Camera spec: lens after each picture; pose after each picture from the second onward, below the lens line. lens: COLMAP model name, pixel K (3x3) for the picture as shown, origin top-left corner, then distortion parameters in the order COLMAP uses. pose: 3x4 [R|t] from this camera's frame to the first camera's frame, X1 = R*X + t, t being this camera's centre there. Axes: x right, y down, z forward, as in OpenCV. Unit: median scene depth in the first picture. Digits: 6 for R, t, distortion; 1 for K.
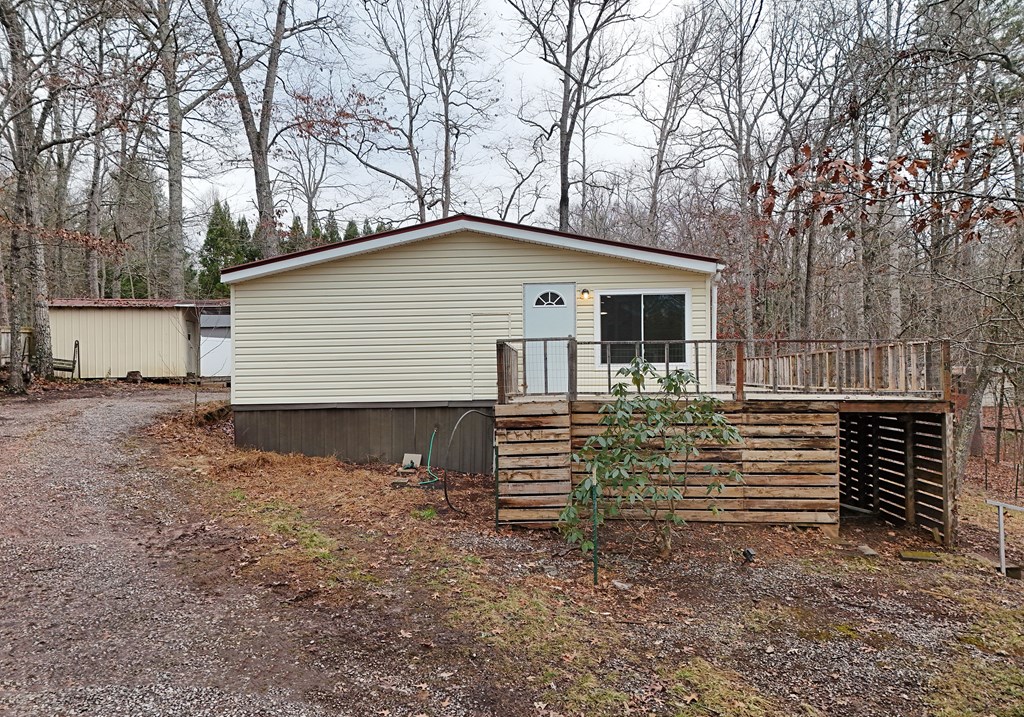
lens RADIAL K [[786.7, 0, 503.9], [0, 786.7, 359.3], [0, 0, 1]] dist [0.048707, -0.002903]
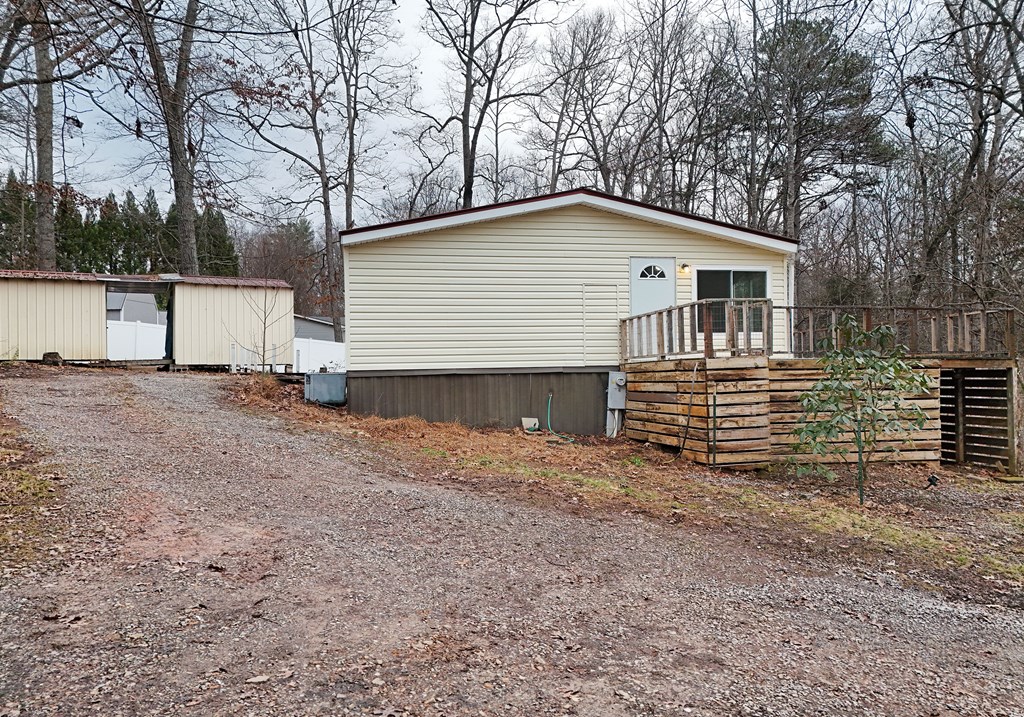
lens RADIAL K [[786.7, 0, 506.0], [0, 786.7, 358.8], [0, 0, 1]] dist [0.048707, -0.002903]
pose [[0.958435, 0.002294, 0.285301, -0.444031], [-0.001372, 0.999993, -0.003432, 0.046443], [-0.285307, 0.002898, 0.958432, 0.021082]]
